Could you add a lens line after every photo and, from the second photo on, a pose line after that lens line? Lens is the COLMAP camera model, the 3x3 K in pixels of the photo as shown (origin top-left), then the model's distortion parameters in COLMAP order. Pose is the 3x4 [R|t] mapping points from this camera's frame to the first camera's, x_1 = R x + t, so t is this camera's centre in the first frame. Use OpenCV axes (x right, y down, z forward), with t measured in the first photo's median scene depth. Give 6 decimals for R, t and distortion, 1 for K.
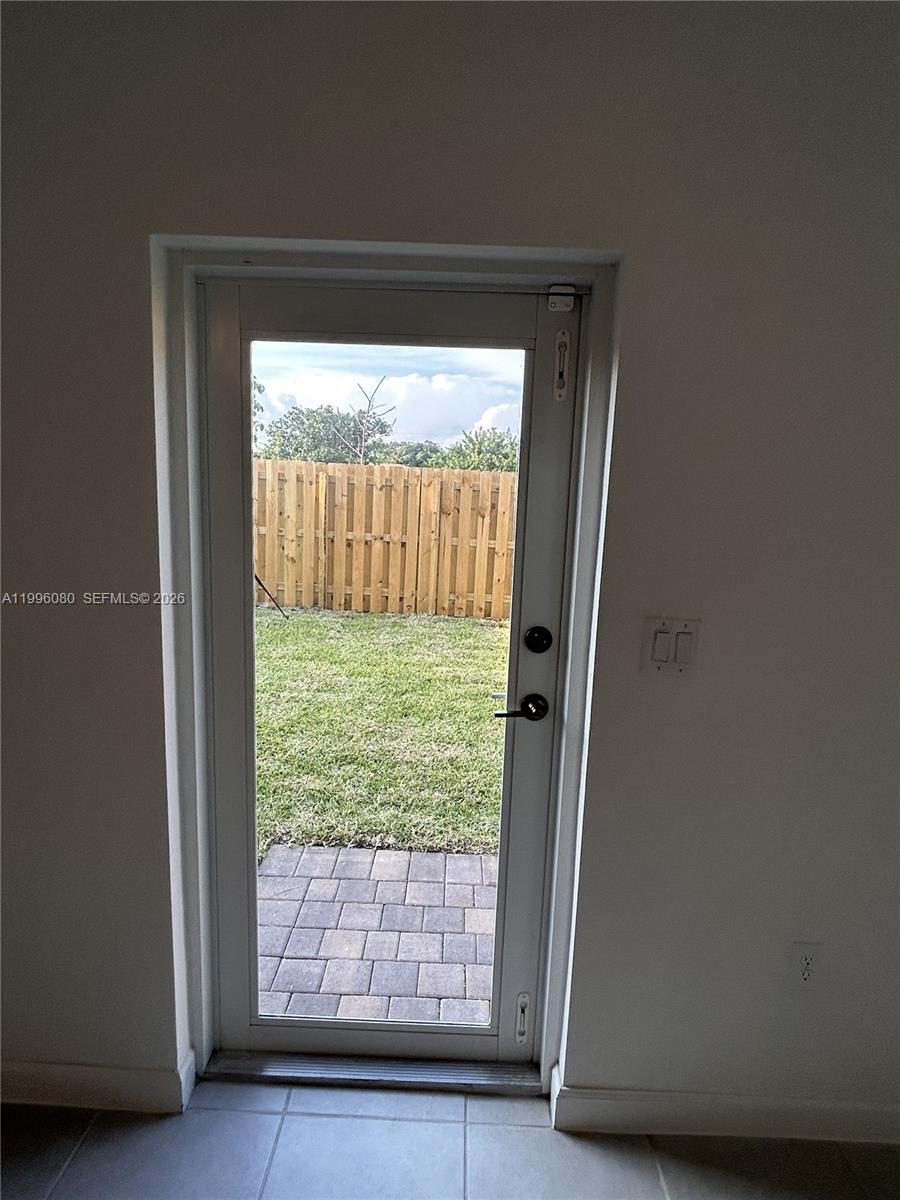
lens RADIAL K [[644.0, 0, 456.2], [0, 644.0, 597.8], [0, 0, 1]] dist [0.002671, 0.000353]
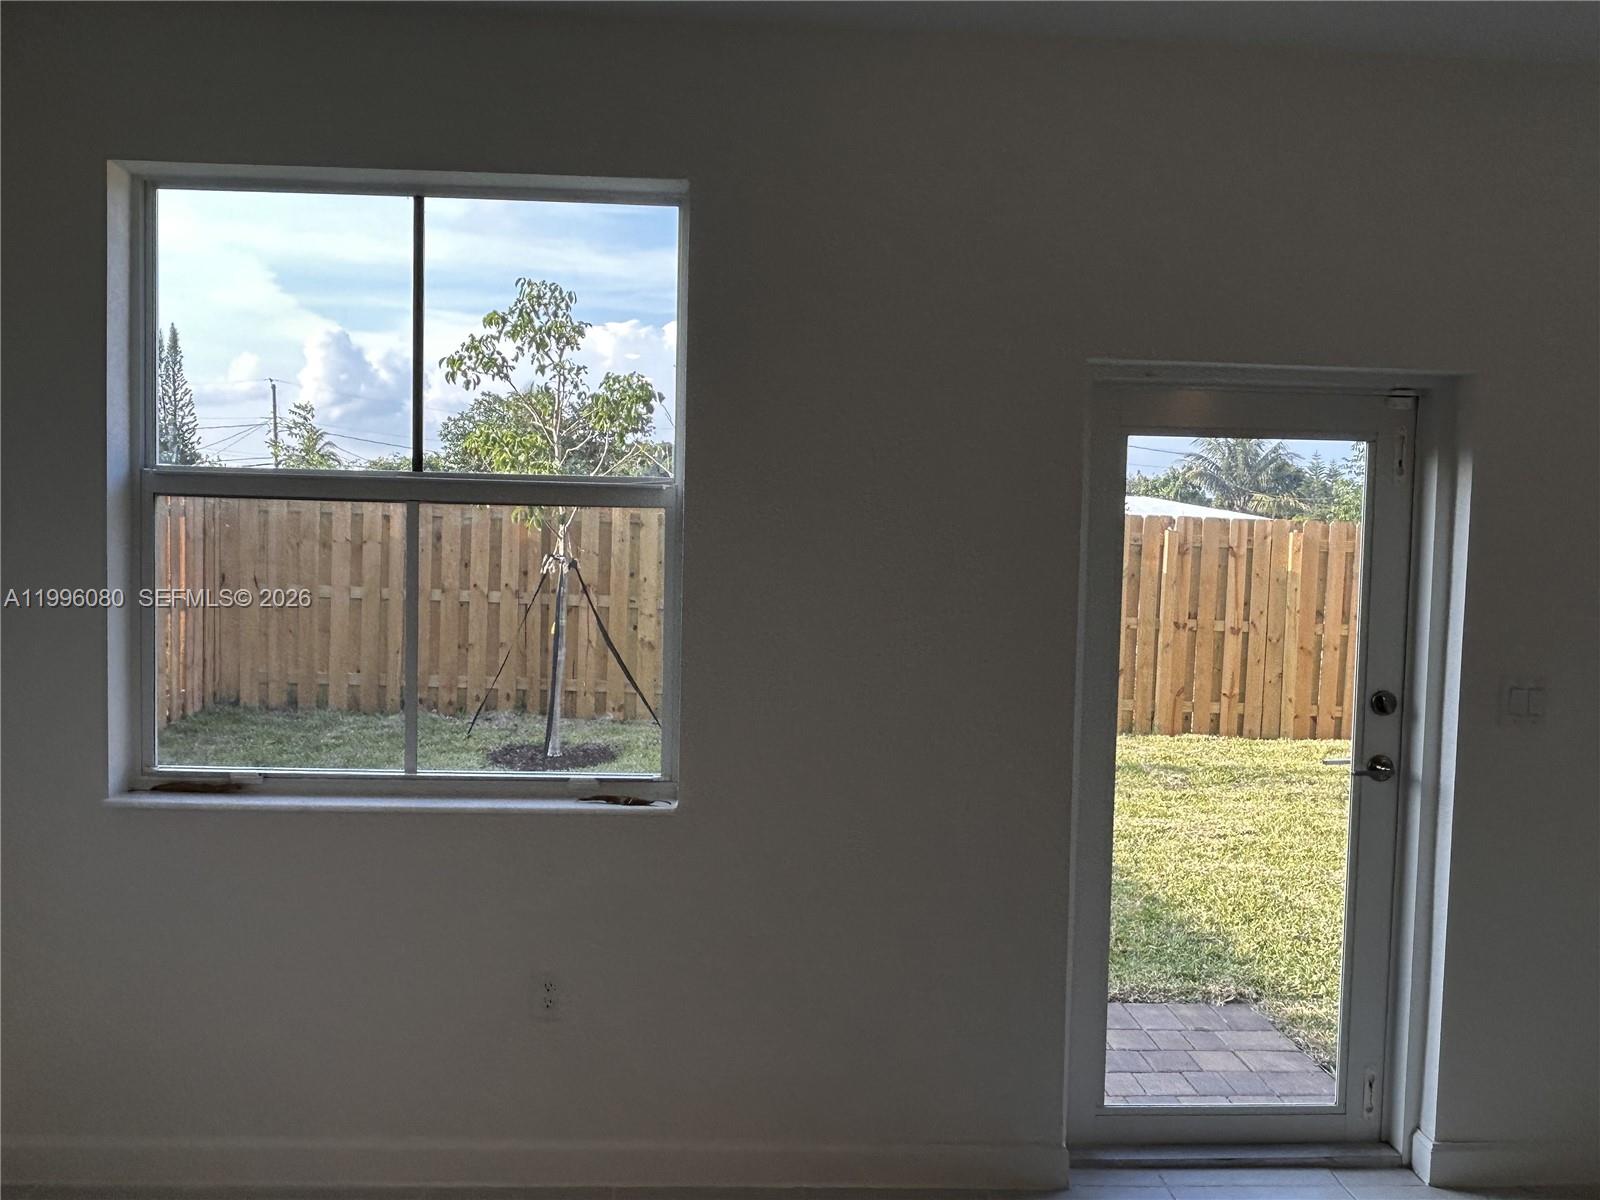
lens RADIAL K [[1146.9, 0, 794.2], [0, 1146.9, 587.6], [0, 0, 1]] dist [-0.004978, -0.000227]
pose [[0.998056, -0.016198, 0.060175, -0.179110], [0.022655, 0.993868, -0.108225, 0.011072], [-0.058053, 0.109378, 0.992304, -0.158525]]
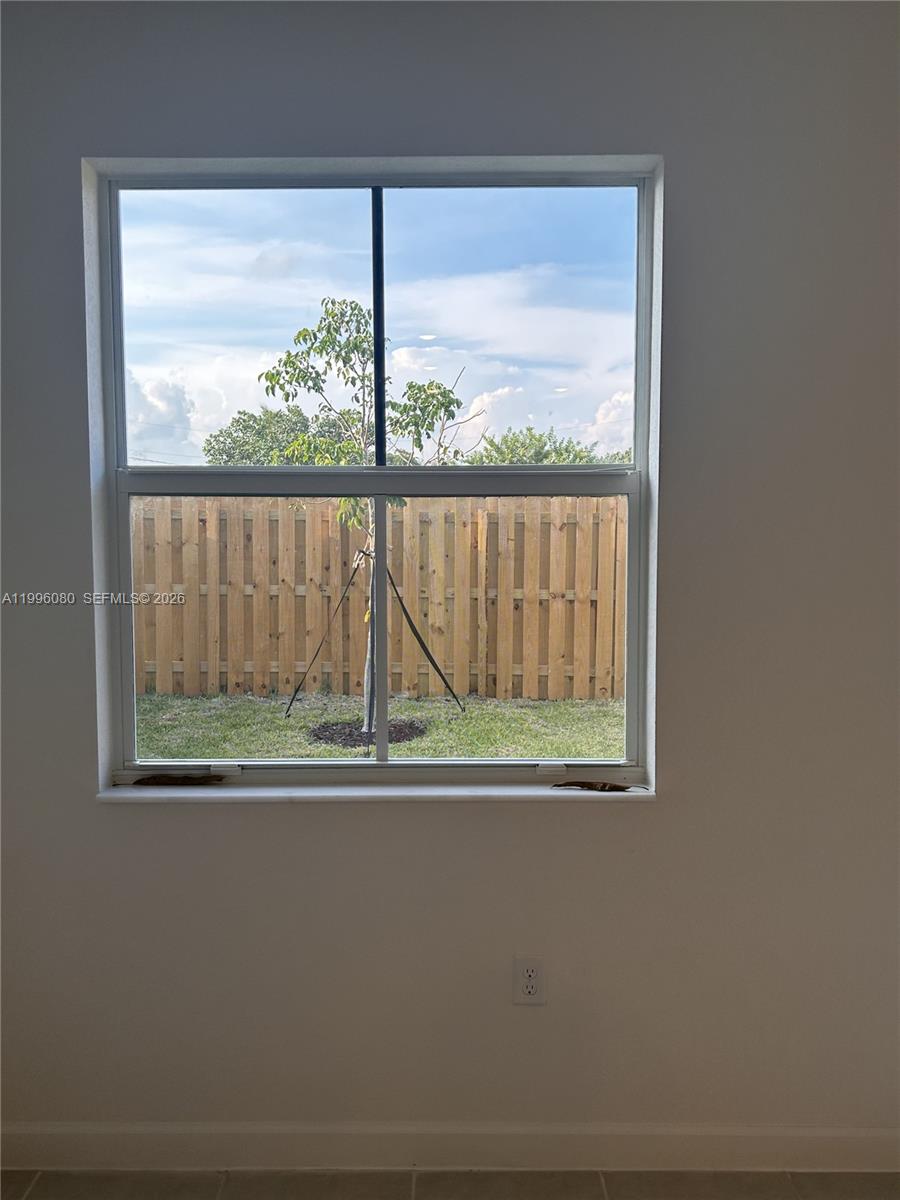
lens RADIAL K [[999.9, 0, 449.5], [0, 999.9, 608.6], [0, 0, 1]] dist [0.069091, -0.009267]
pose [[0.999124, -0.041181, 0.007494, -0.251831], [0.041644, 0.996027, -0.078719, 0.004853], [-0.004222, 0.078962, 0.996869, -0.117174]]
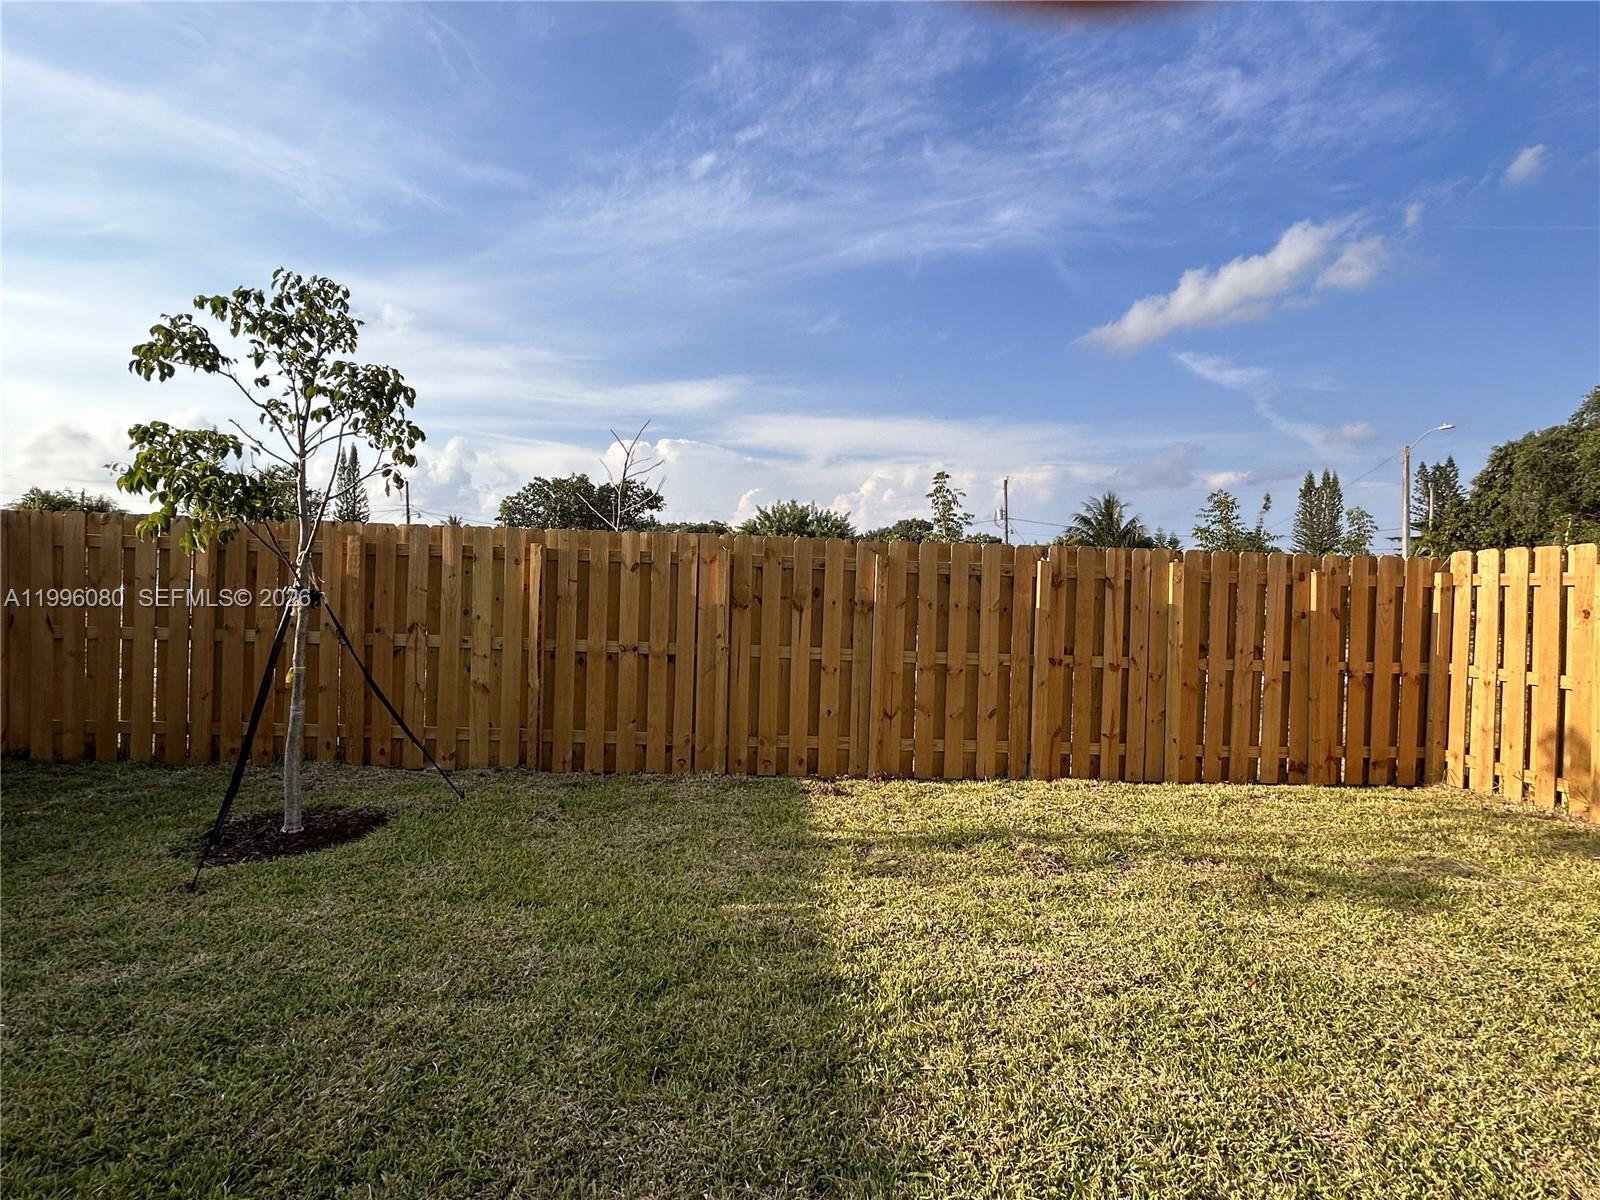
lens RADIAL K [[801.2, 0, 806.4], [0, 801.2, 596.6], [0, 0, 1]] dist [-0.001338, -0.000377]
pose [[0.997265, -0.021311, 0.070777, -0.006671], [0.031340, 0.989115, -0.143769, -0.027320], [-0.066942, 0.145594, 0.987077, 0.234950]]
